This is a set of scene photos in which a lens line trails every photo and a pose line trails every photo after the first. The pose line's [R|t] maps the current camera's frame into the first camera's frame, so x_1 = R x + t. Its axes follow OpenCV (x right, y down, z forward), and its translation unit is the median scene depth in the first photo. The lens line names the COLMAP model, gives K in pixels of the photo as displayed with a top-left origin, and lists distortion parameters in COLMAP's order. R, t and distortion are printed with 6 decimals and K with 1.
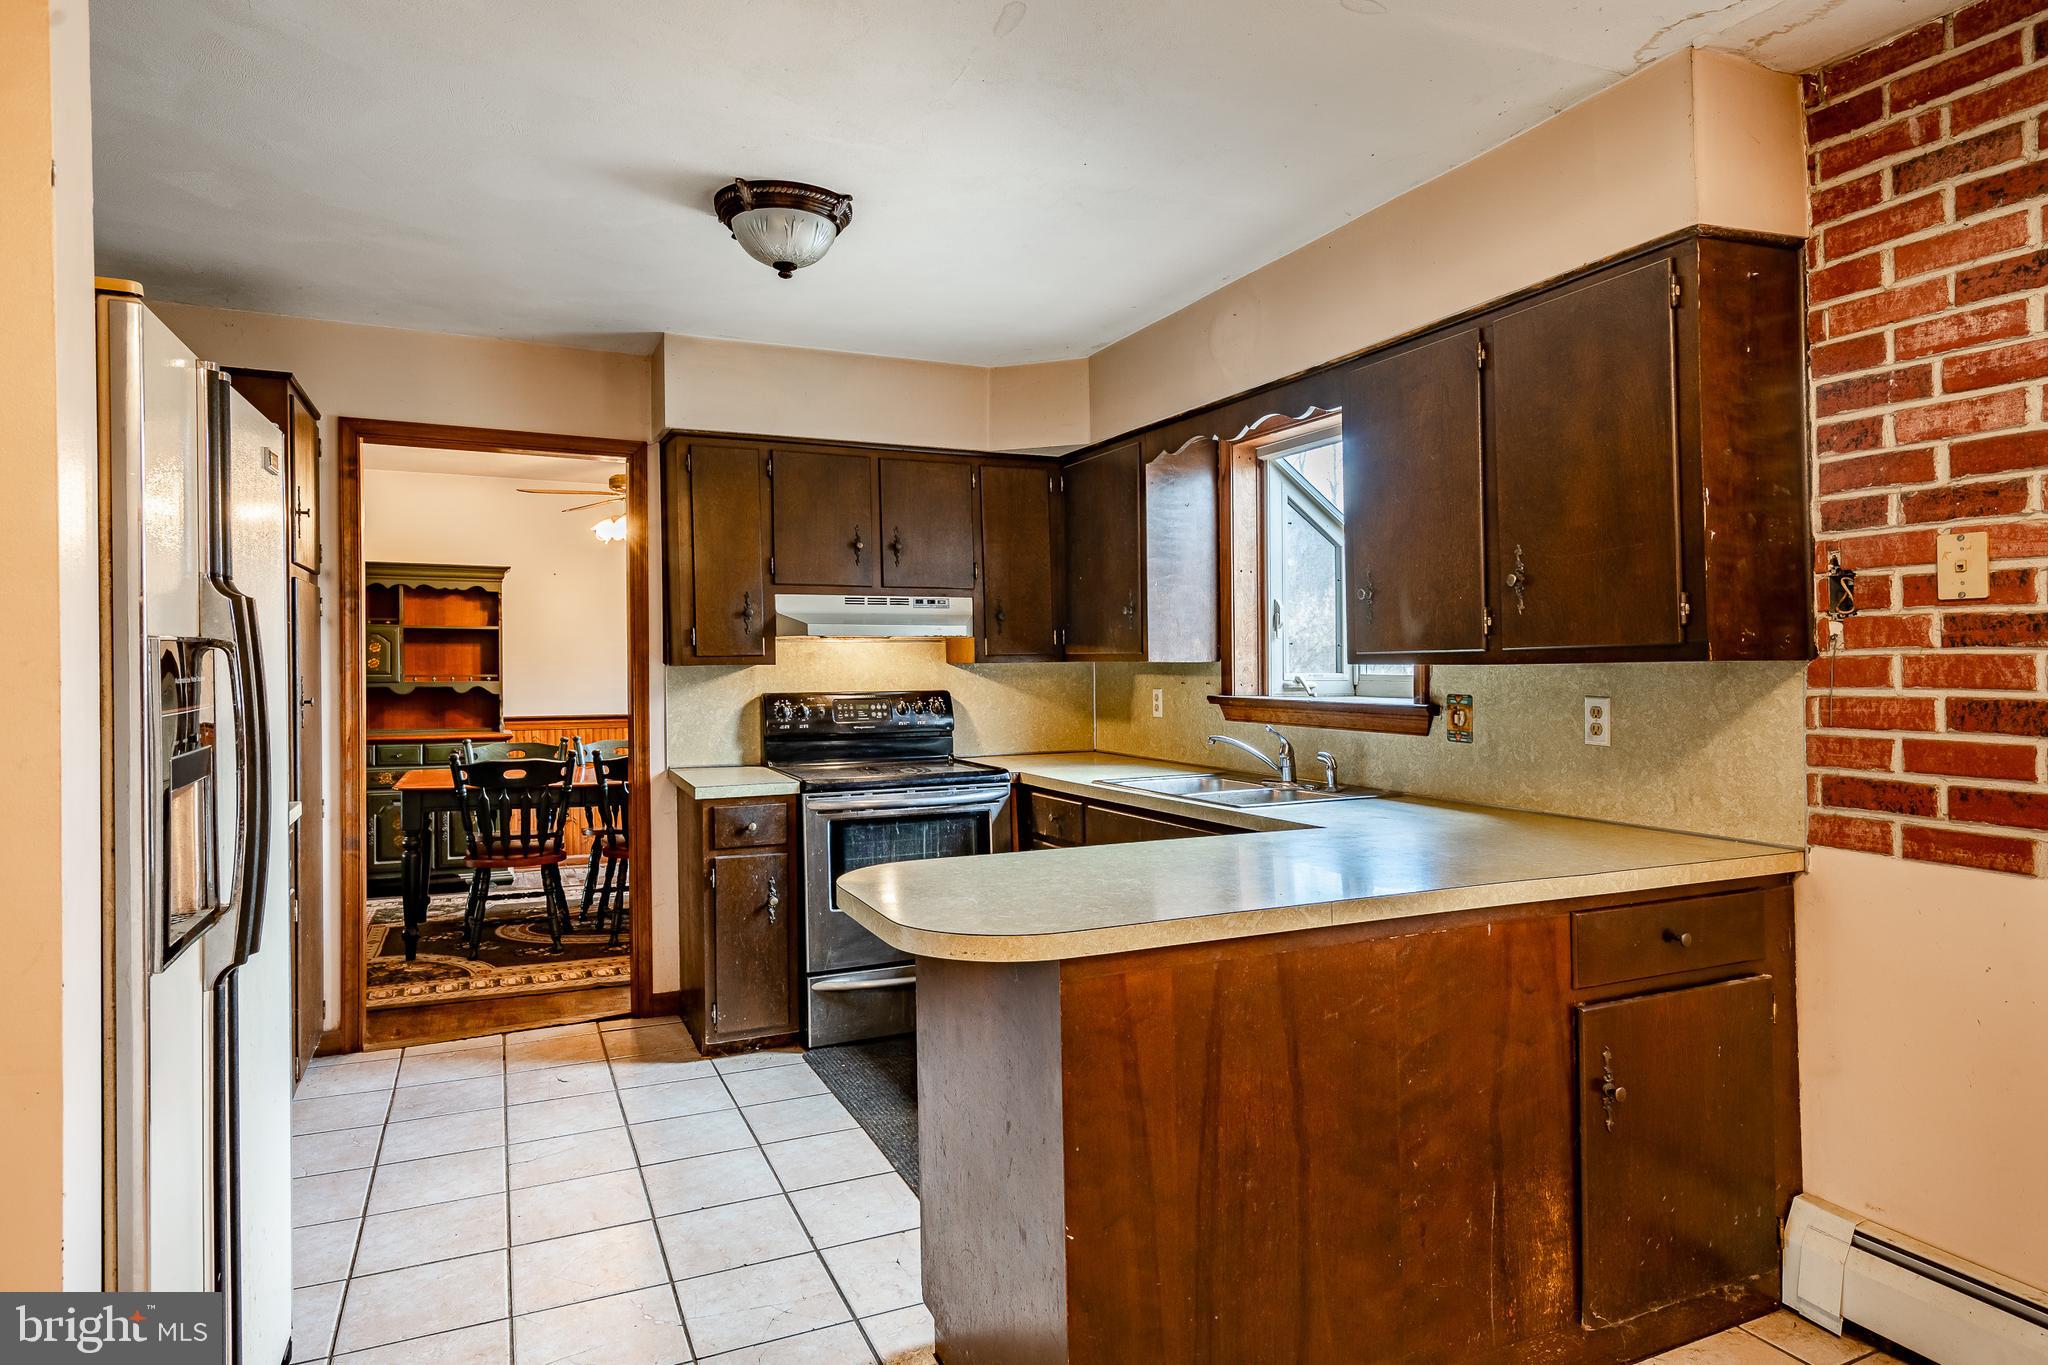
lens RADIAL K [[1167.8, 0, 1032.3], [0, 1167.8, 622.8], [0, 0, 1]] dist [0.003700, 0.003303]
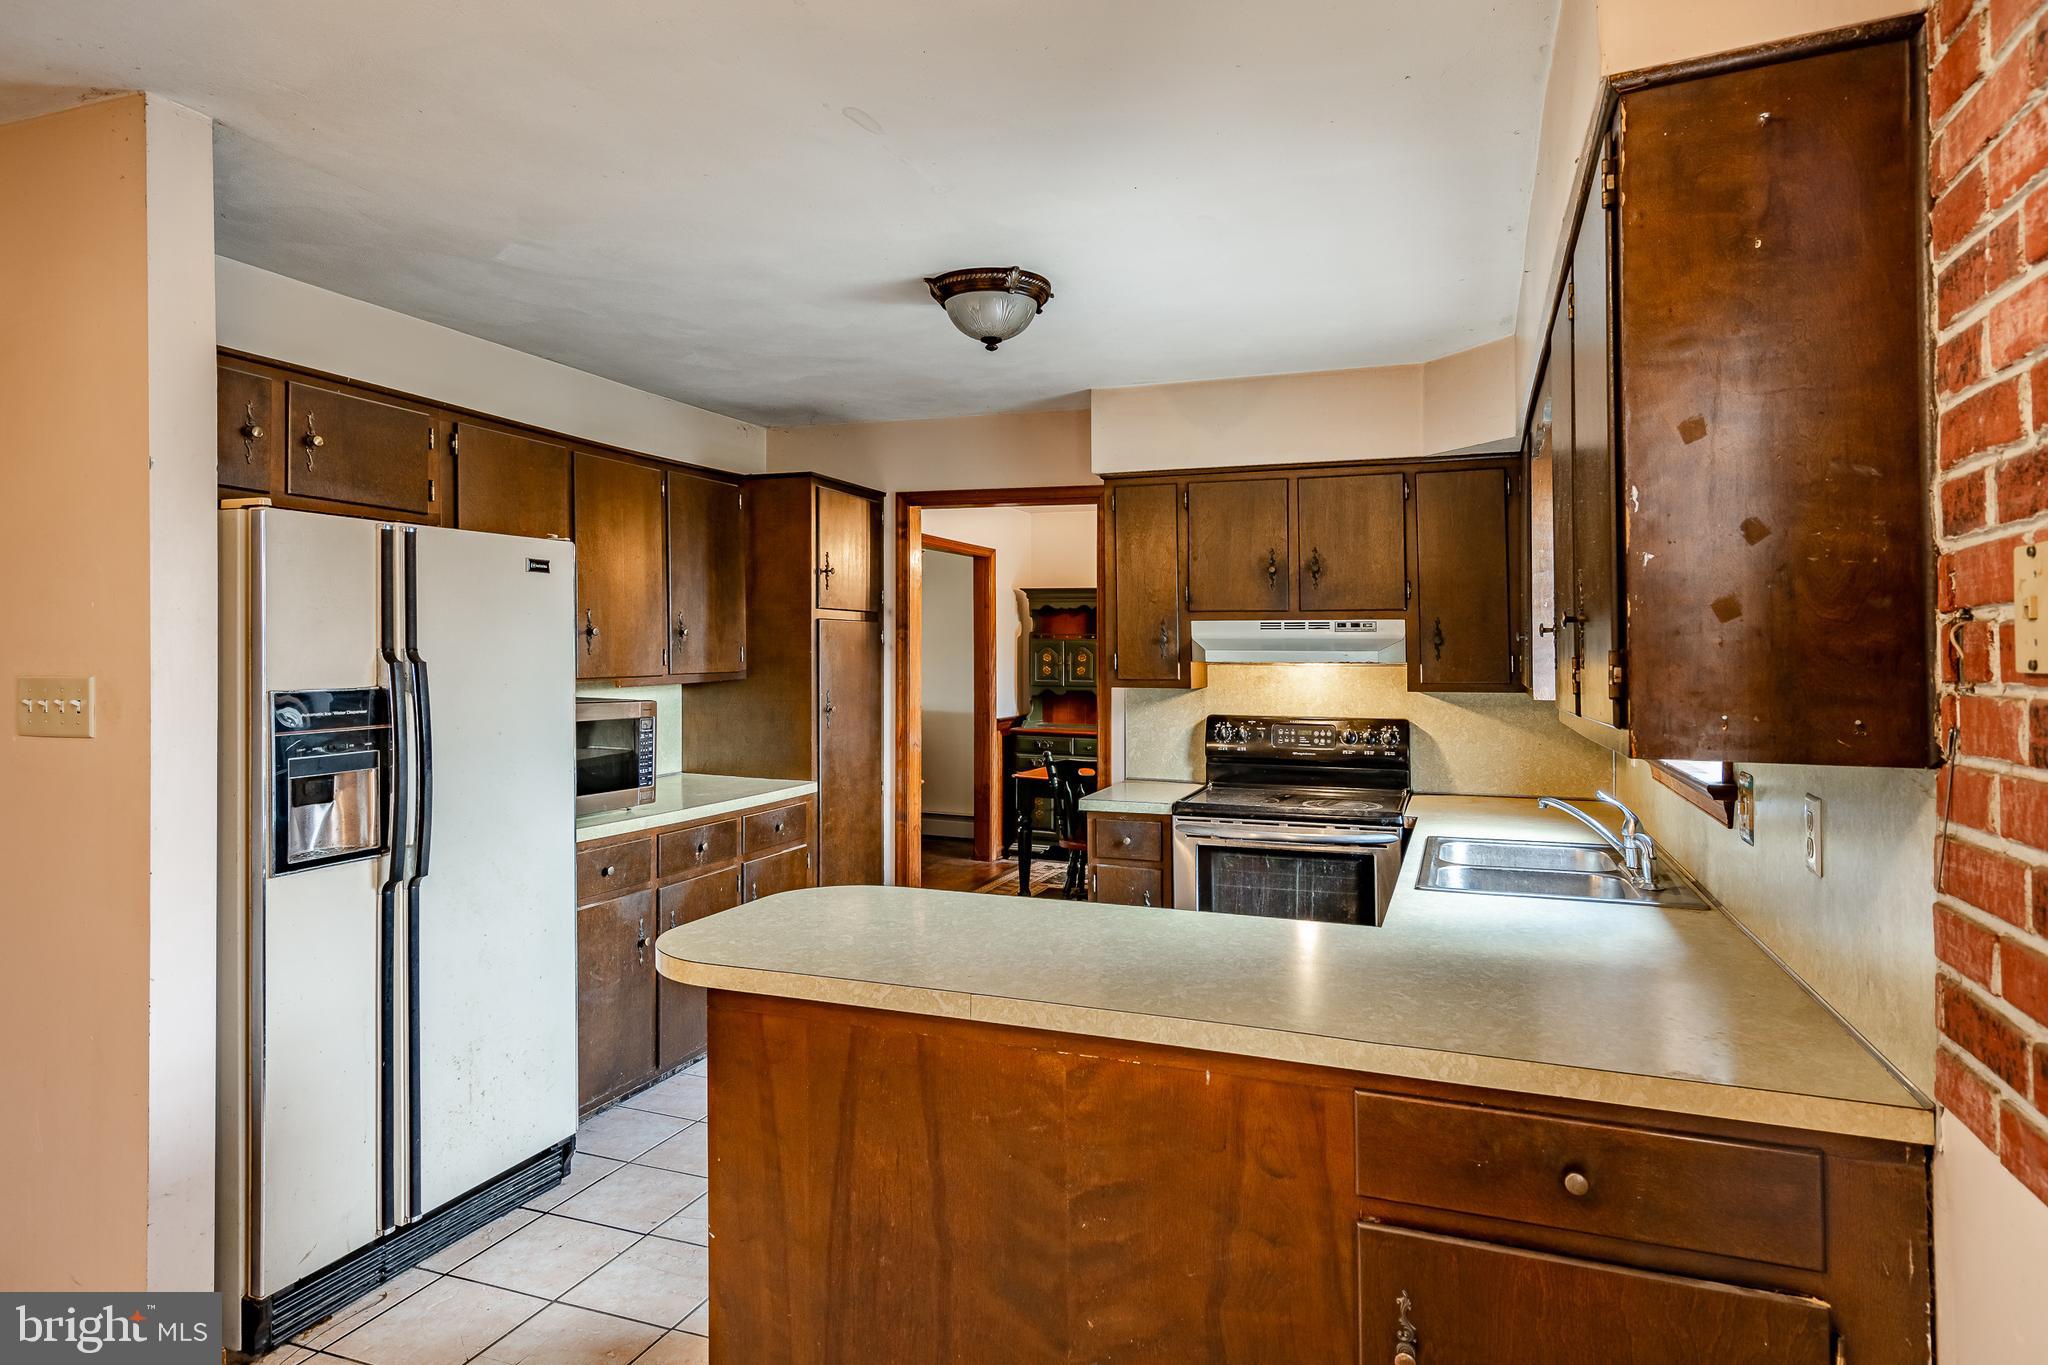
lens RADIAL K [[1167.8, 0, 1057.1], [0, 1167.8, 621.9], [0, 0, 1]] dist [0.003700, 0.003303]
pose [[0.710856, -0.009932, -0.703268, 0.612624], [0.012873, 0.999917, -0.001110, -0.034329], [0.703220, -0.008264, 0.710924, 0.251404]]
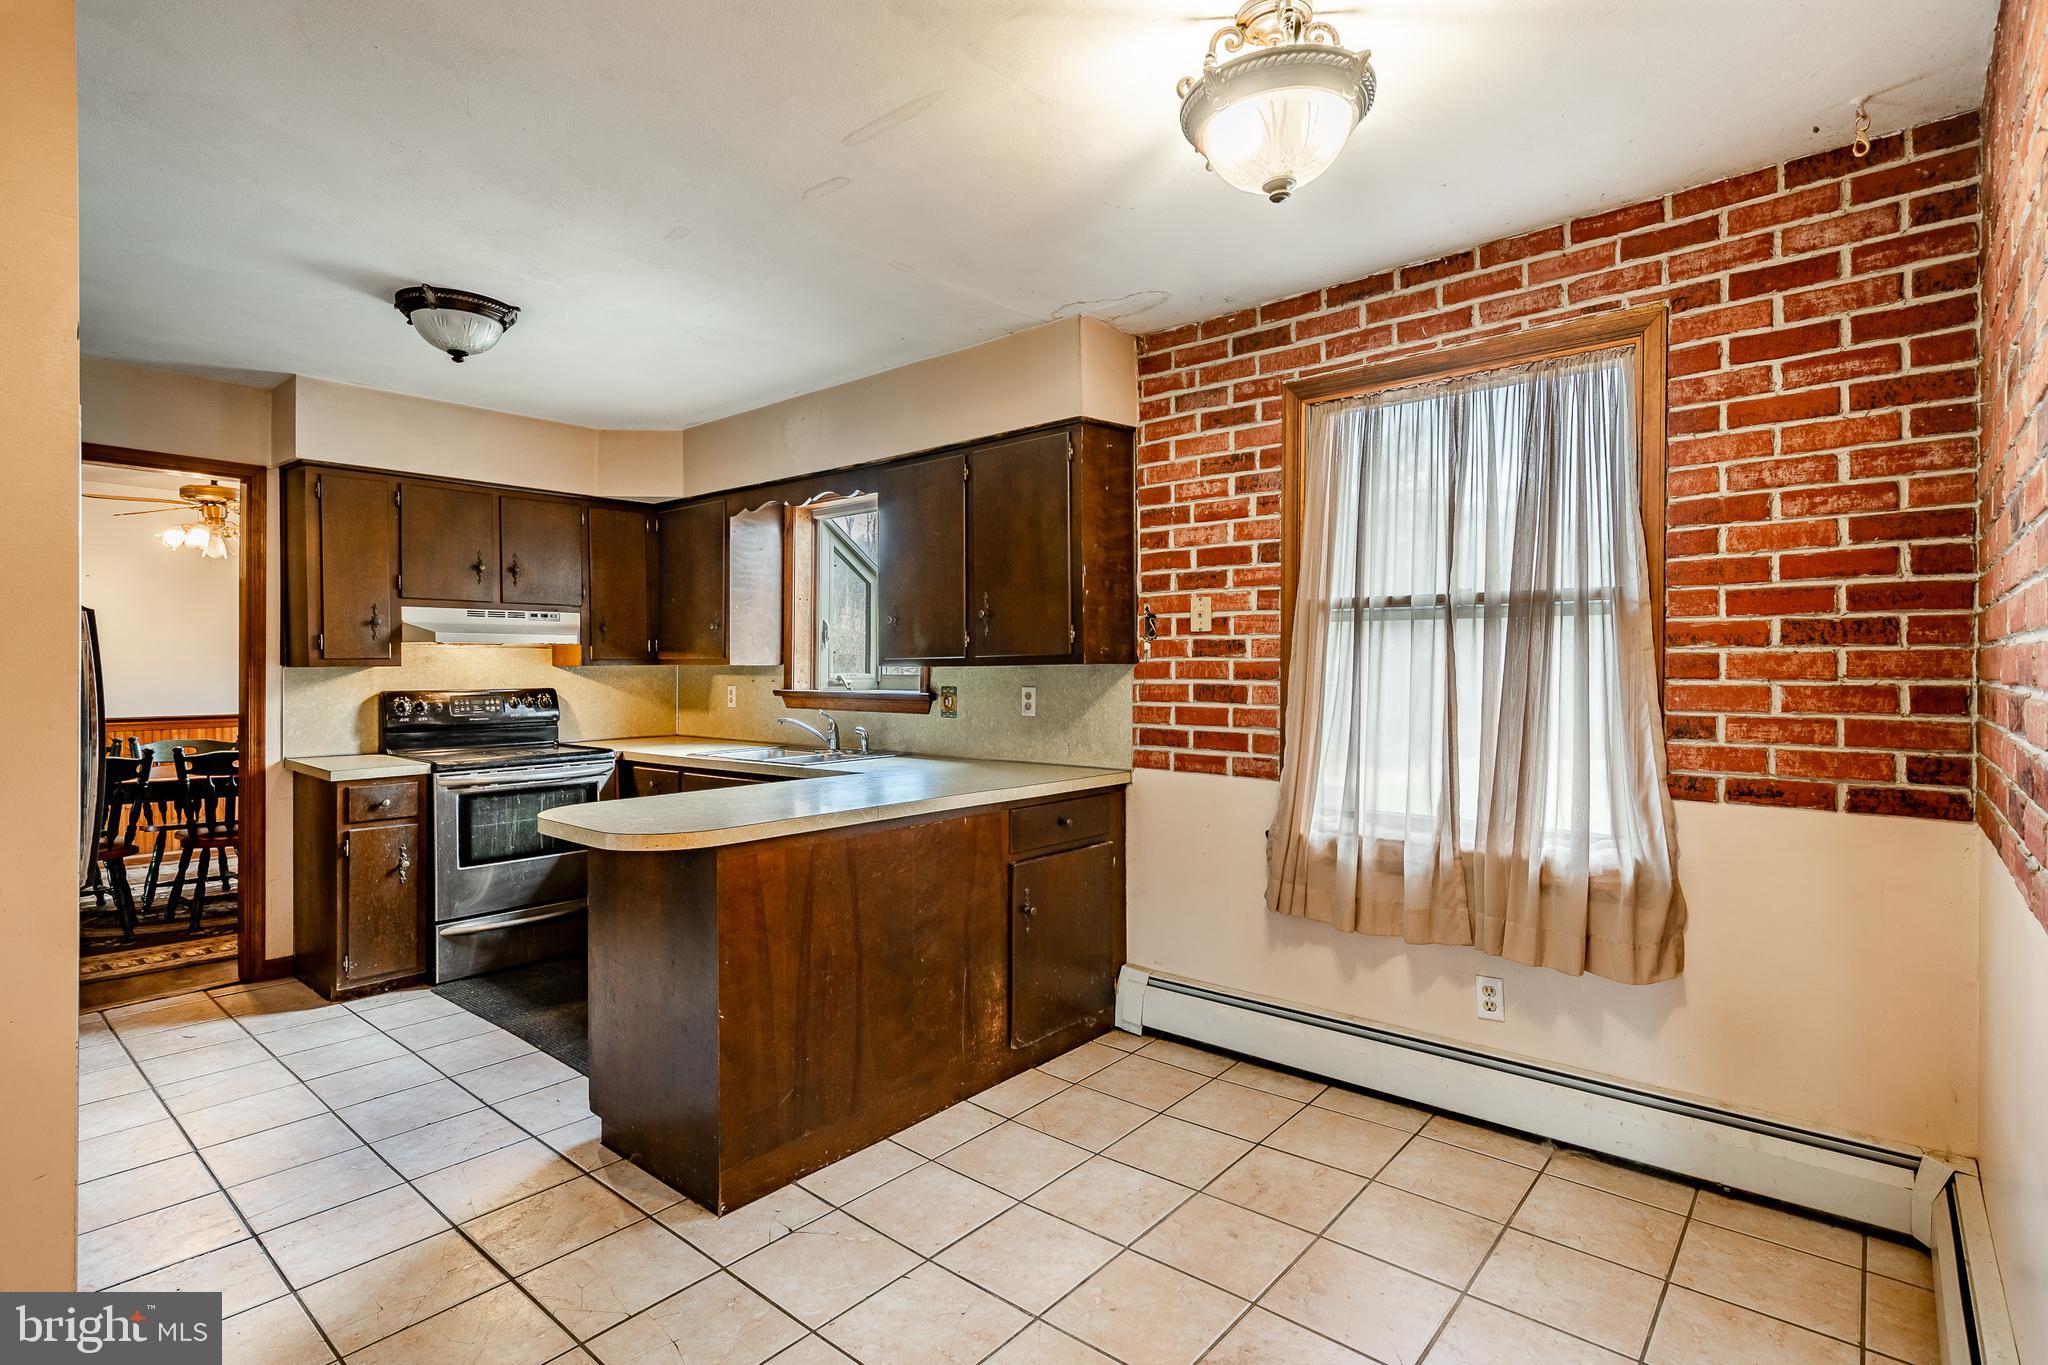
lens RADIAL K [[994.3, 0, 1023.4], [0, 994.3, 633.1], [0, 0, 1]] dist [0.004239, -0.000918]
pose [[0.908916, 0.016456, 0.416655, -0.098182], [-0.015952, 0.999862, -0.004693, -0.004116], [-0.416674, -0.002381, 0.909053, -0.245817]]
